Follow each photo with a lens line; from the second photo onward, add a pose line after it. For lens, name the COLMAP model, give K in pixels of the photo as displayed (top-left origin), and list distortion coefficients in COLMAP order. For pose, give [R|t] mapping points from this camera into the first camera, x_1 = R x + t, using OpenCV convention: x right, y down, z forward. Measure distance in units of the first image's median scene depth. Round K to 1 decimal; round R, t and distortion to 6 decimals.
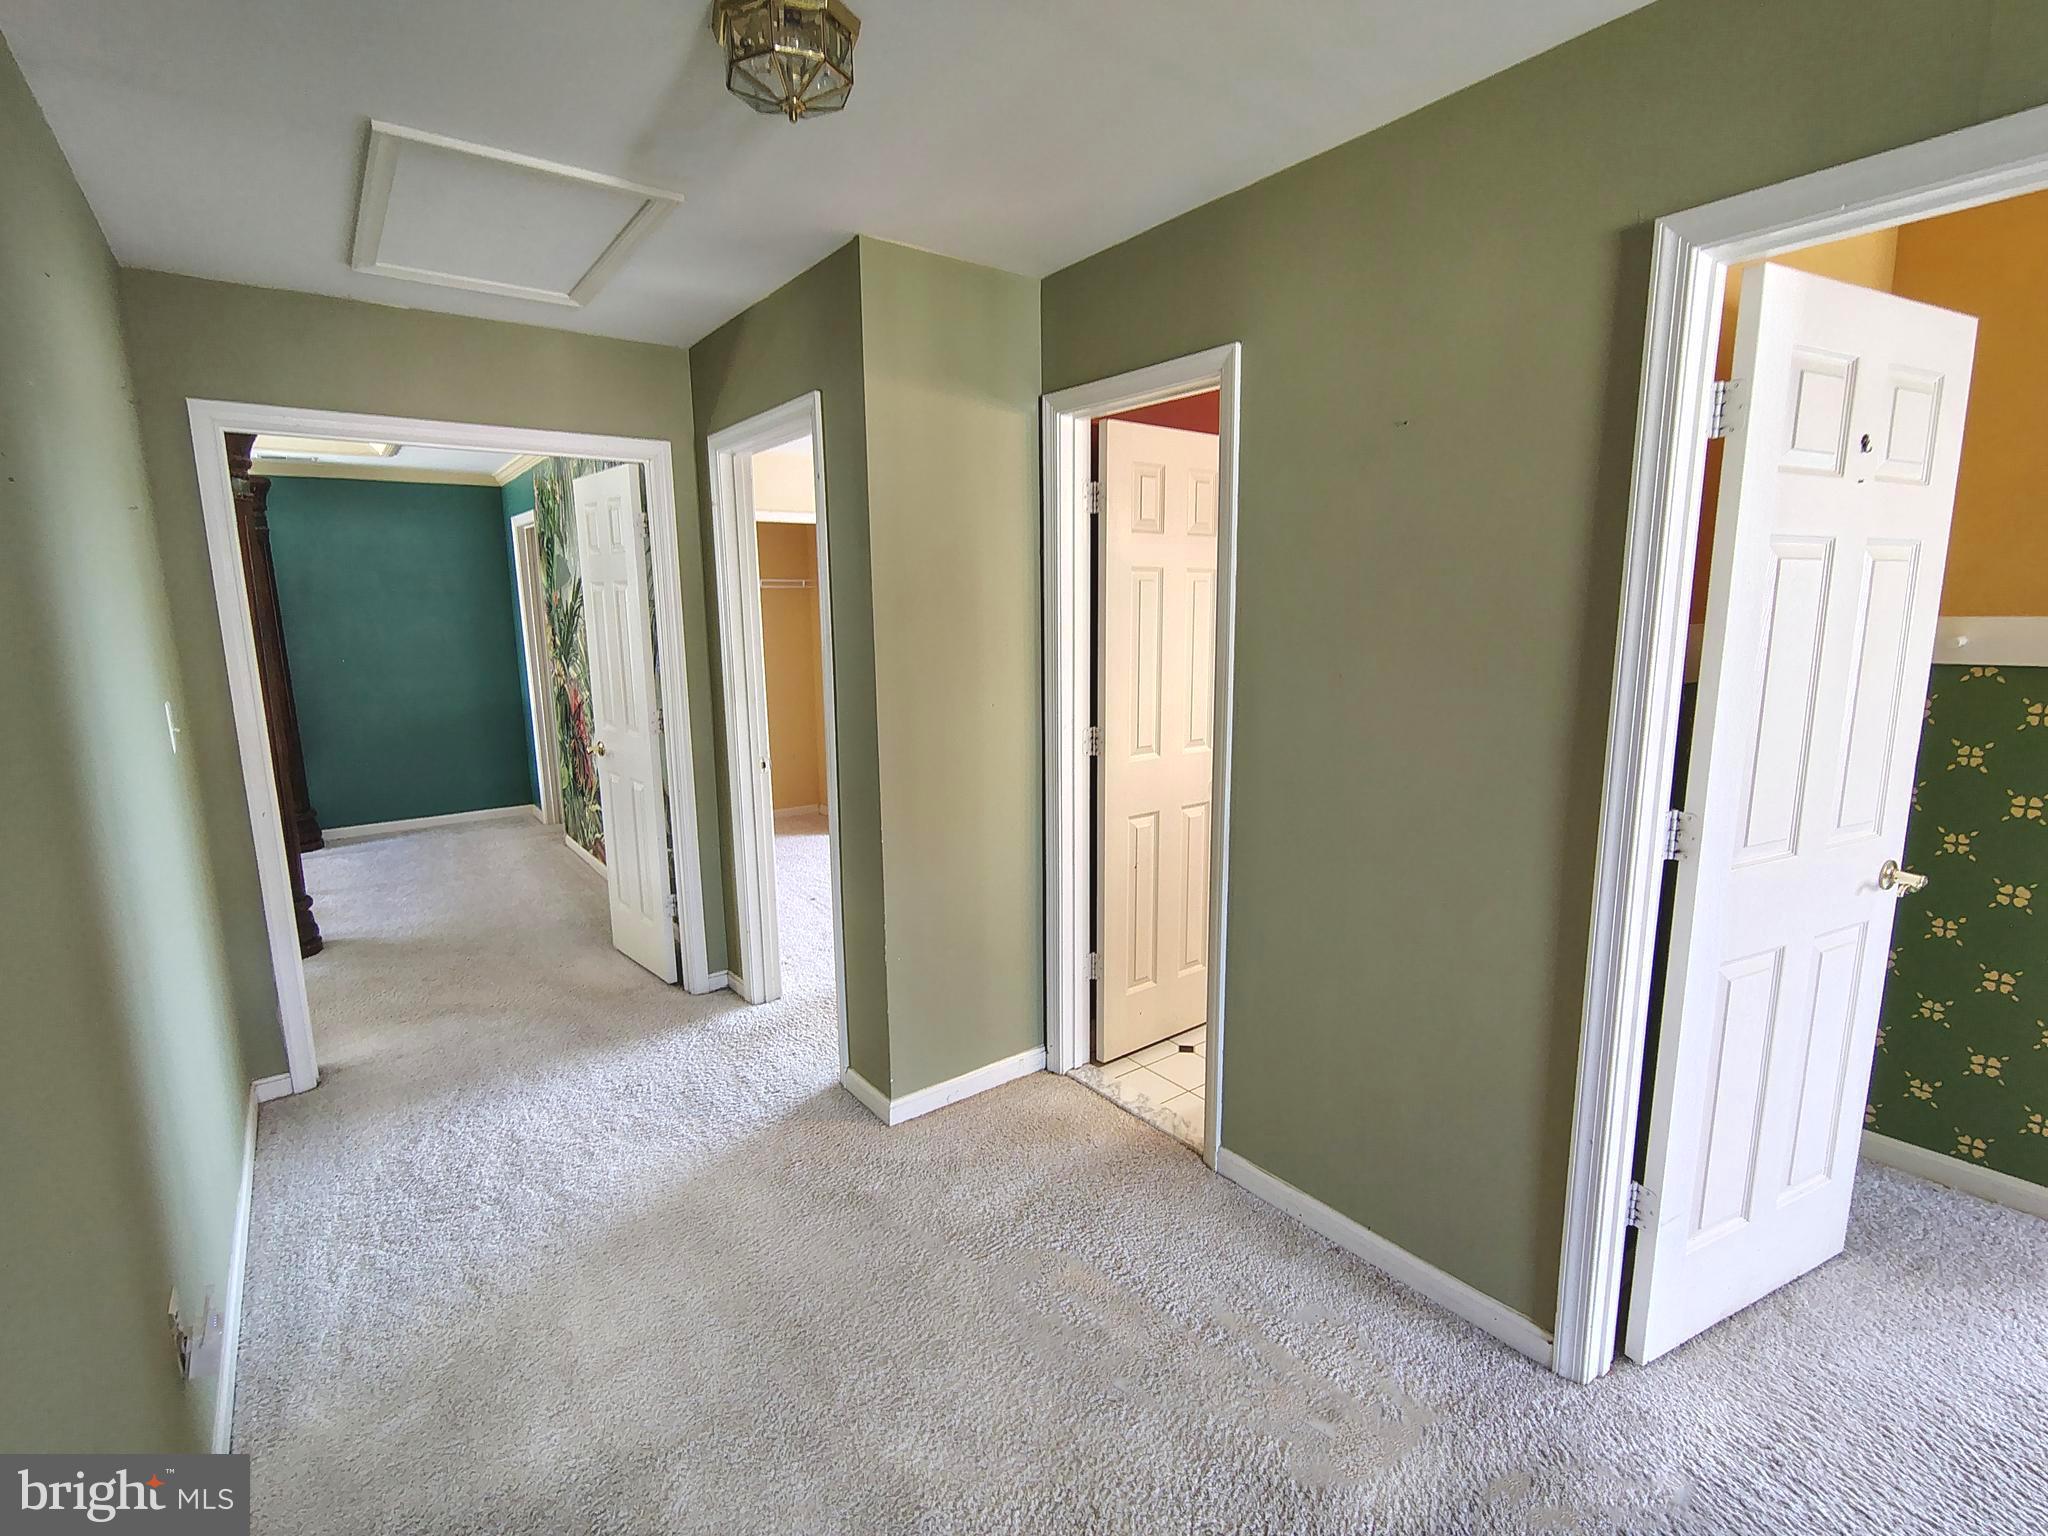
lens RADIAL K [[951.5, 0, 1021.0], [0, 951.5, 769.2], [0, 0, 1]] dist [-0.004587, 0.002608]
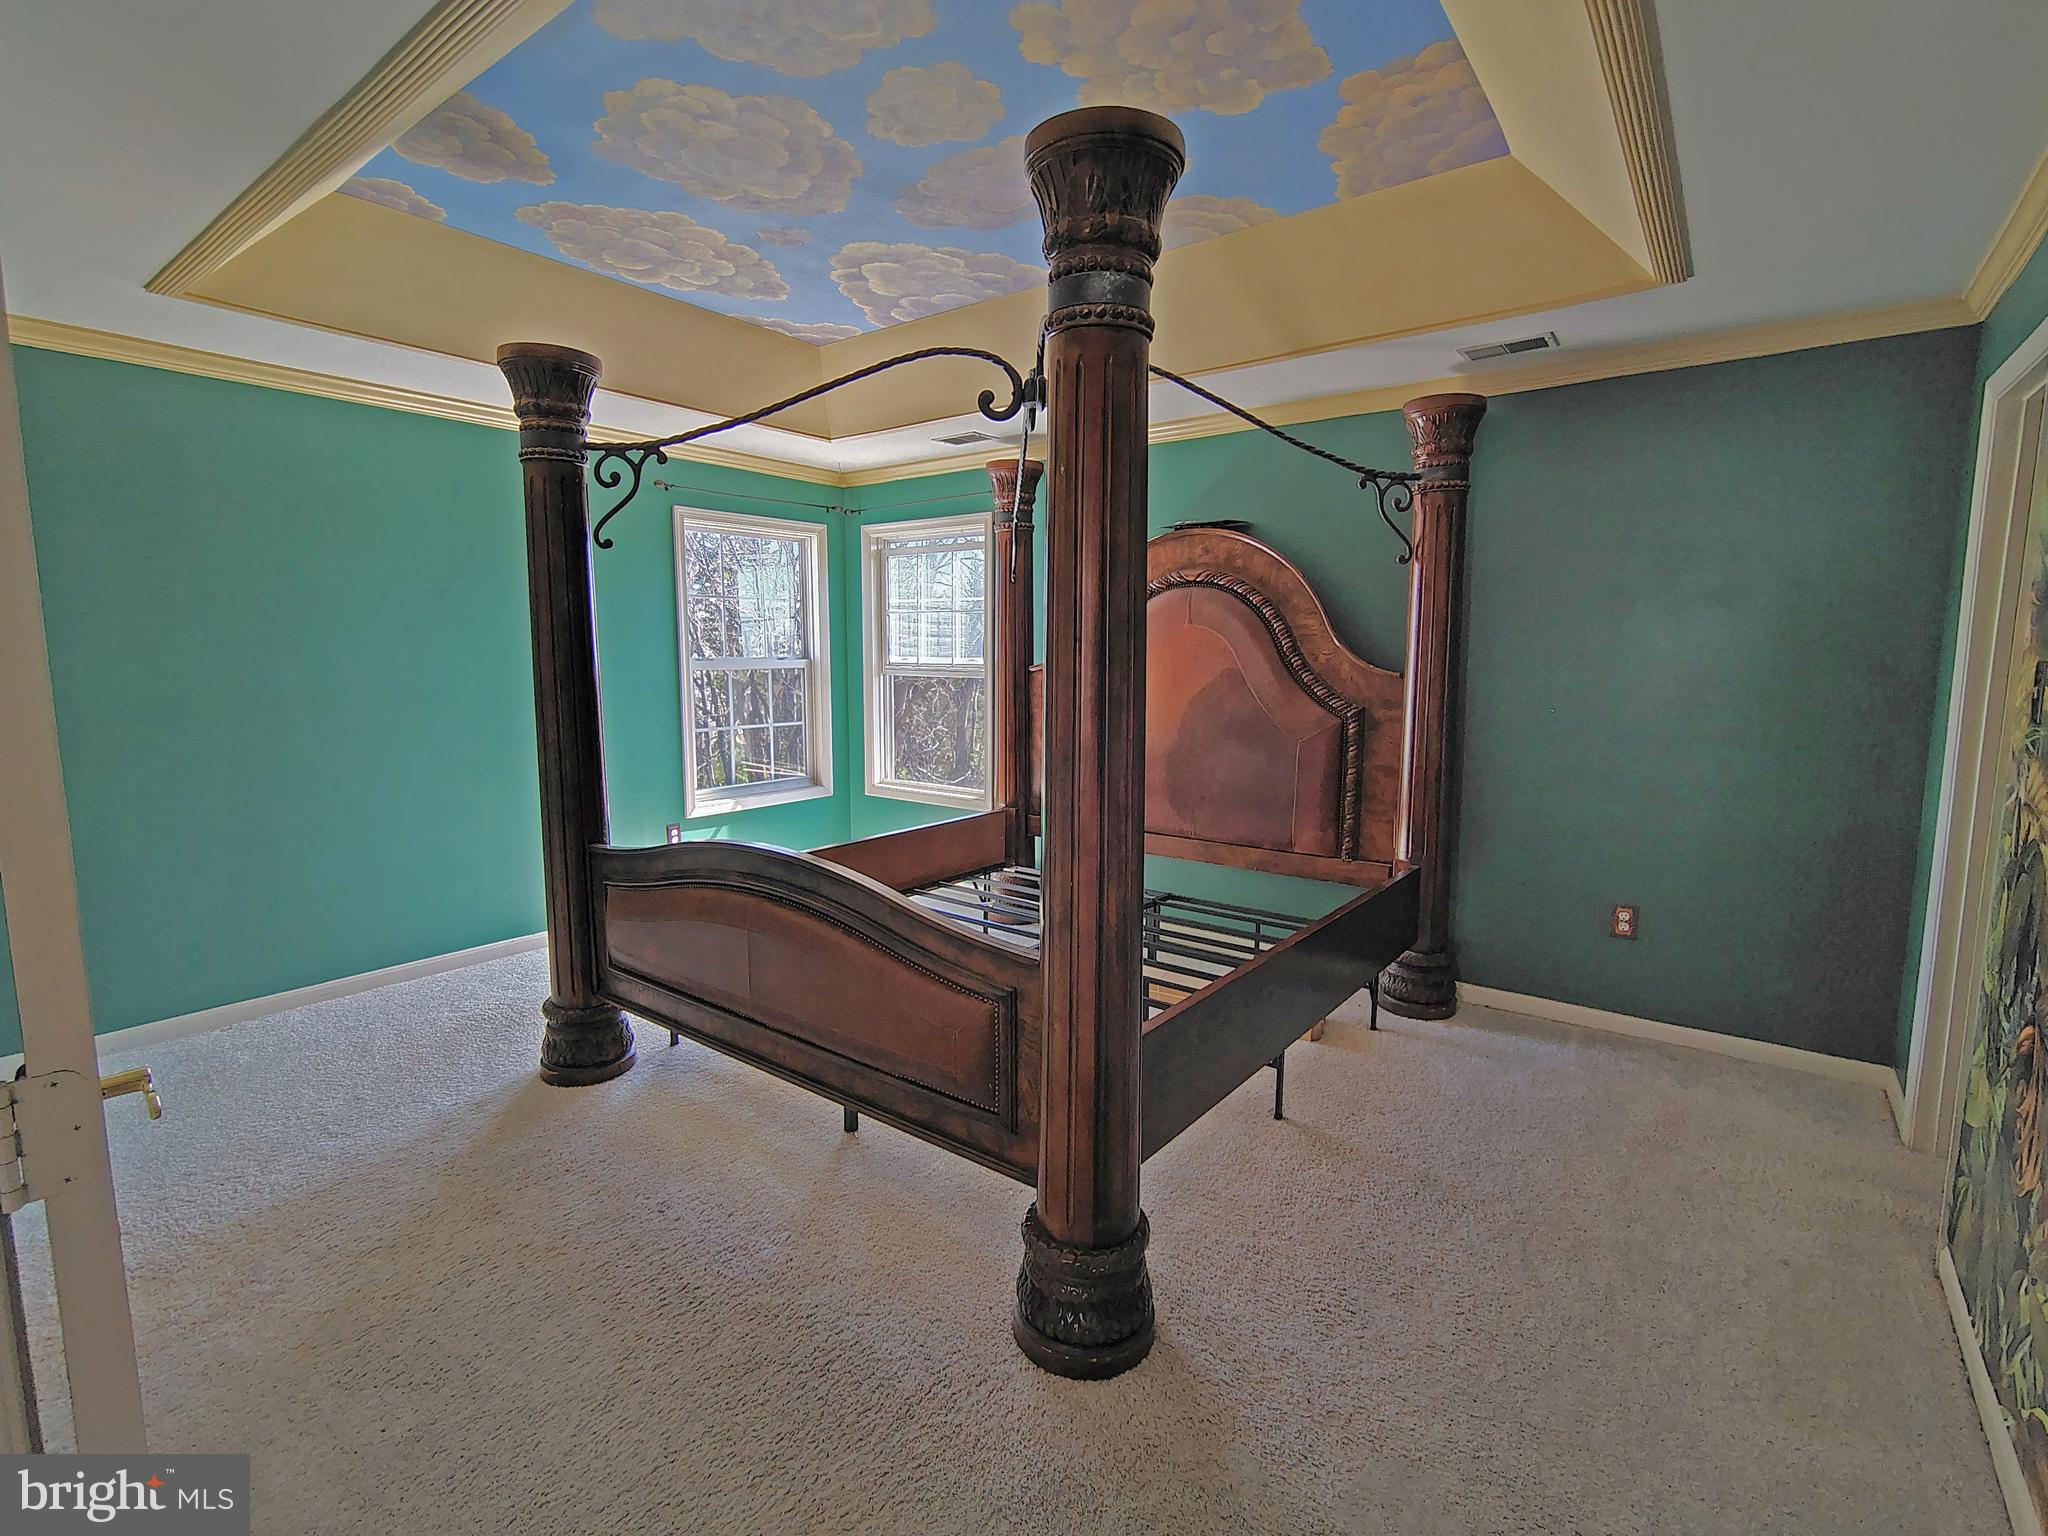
lens RADIAL K [[951.5, 0, 1018.4], [0, 951.5, 763.0], [0, 0, 1]] dist [-0.004587, 0.002608]
pose [[0.269471, 0.130693, -0.954099, -0.245407], [-0.170087, 0.981632, 0.086425, -0.075518], [0.947869, 0.138991, 0.286750, 0.520241]]
